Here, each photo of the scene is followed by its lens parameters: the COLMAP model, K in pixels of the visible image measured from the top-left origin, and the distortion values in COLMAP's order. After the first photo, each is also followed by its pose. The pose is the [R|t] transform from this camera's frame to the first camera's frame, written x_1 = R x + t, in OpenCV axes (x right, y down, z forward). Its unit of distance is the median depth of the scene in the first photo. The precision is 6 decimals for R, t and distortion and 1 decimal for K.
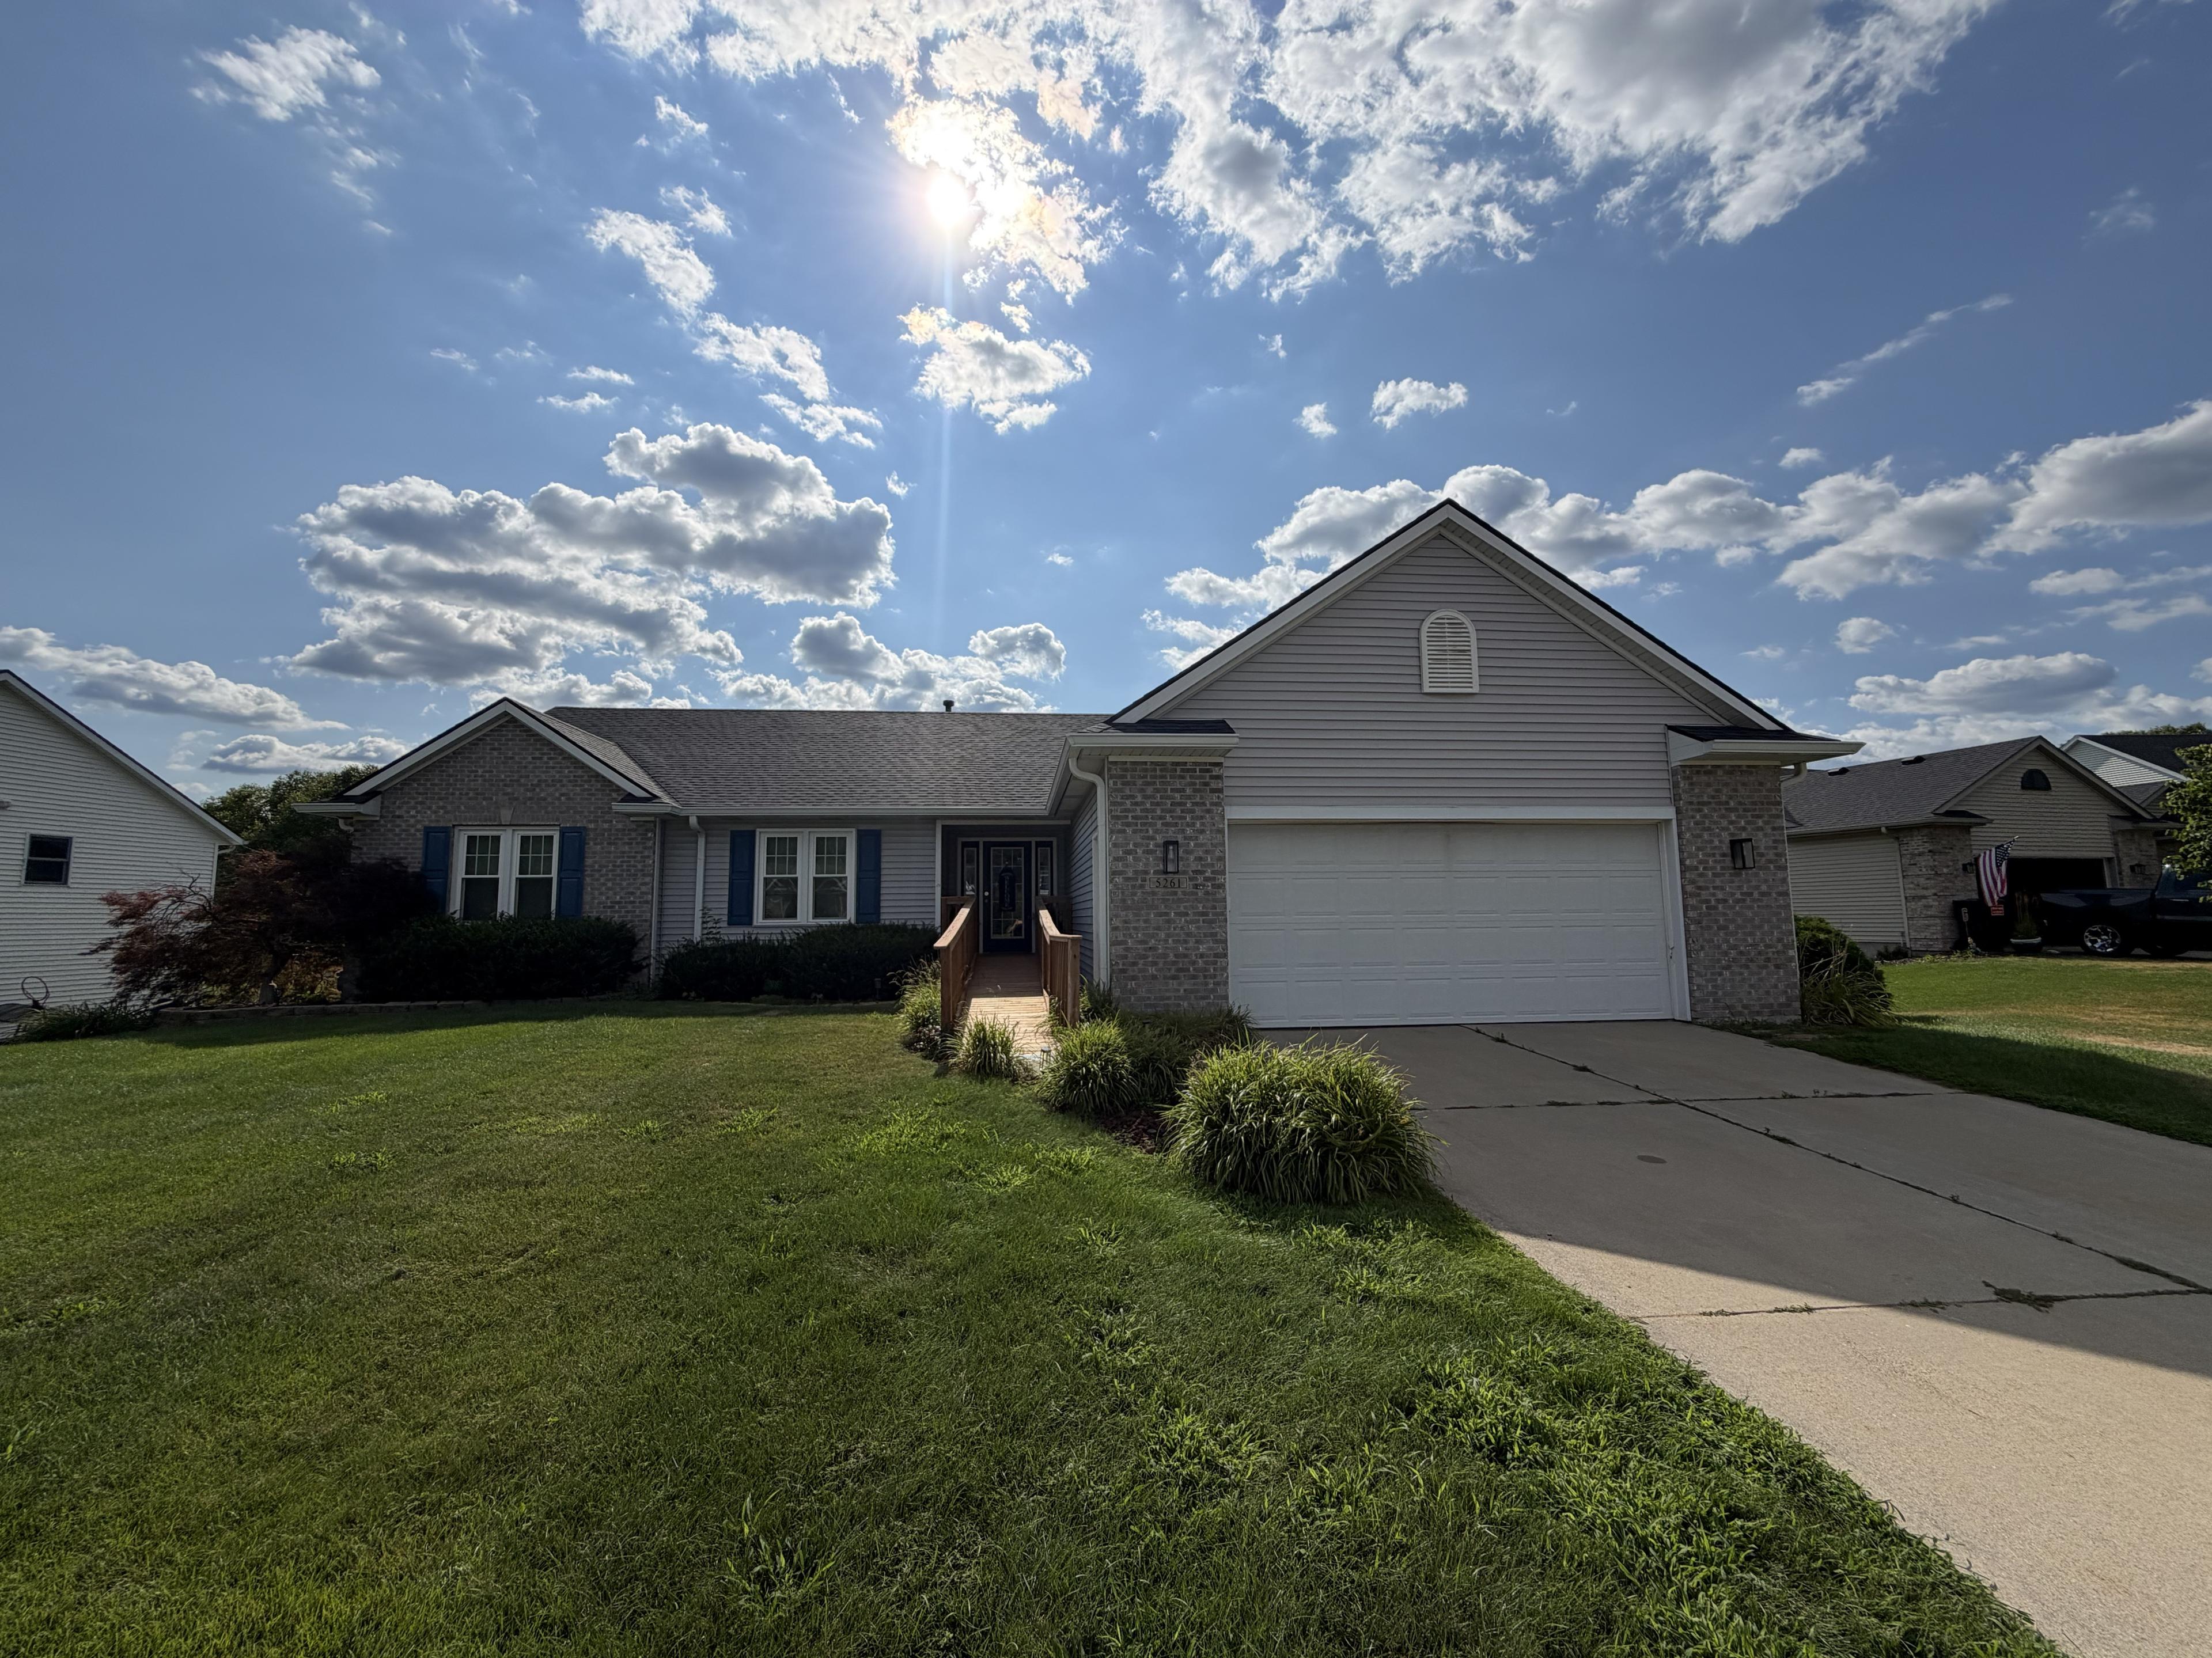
lens RADIAL K [[903.1, 0, 1036.0], [0, 903.1, 869.7], [0, 0, 1]] dist [-0.000112, -0.000054]
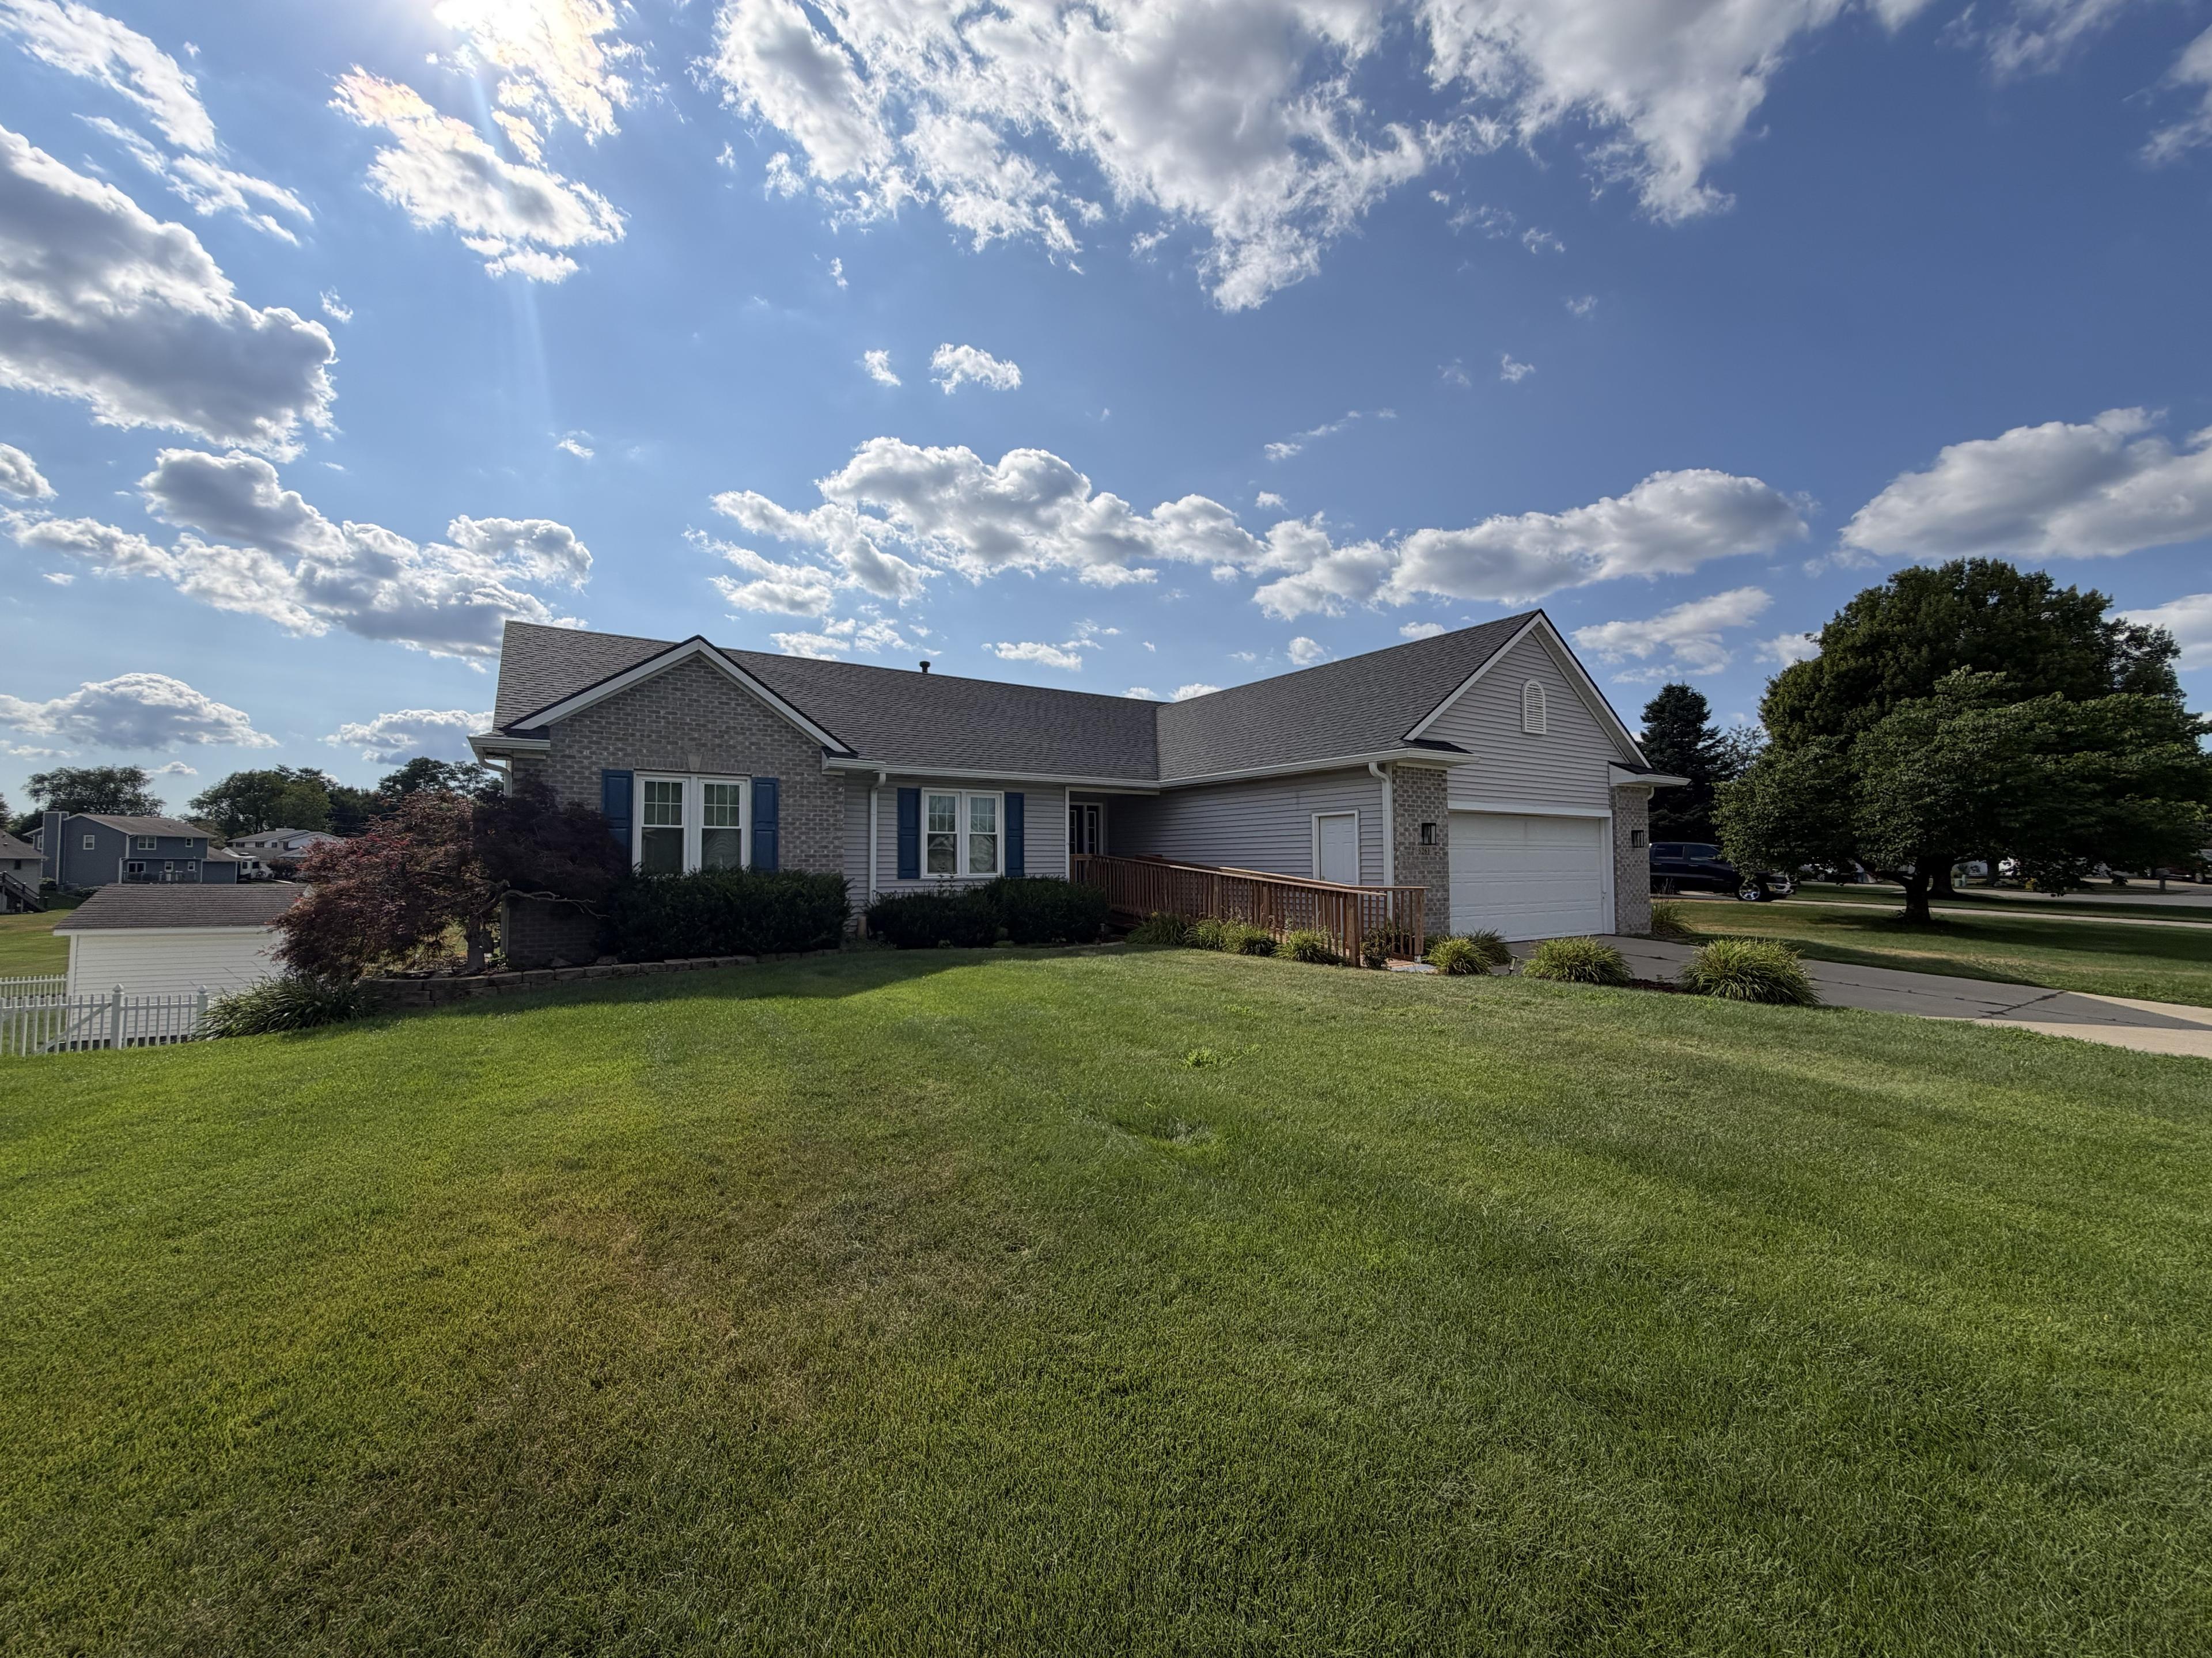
lens RADIAL K [[903.1, 0, 1071.7], [0, 903.1, 855.1], [0, 0, 1]] dist [-0.000112, -0.000054]
pose [[0.882043, 0.011687, 0.471025, -0.980584], [-0.030985, 0.998967, 0.033236, -0.009915], [-0.470150, -0.043911, 0.881494, -0.024469]]
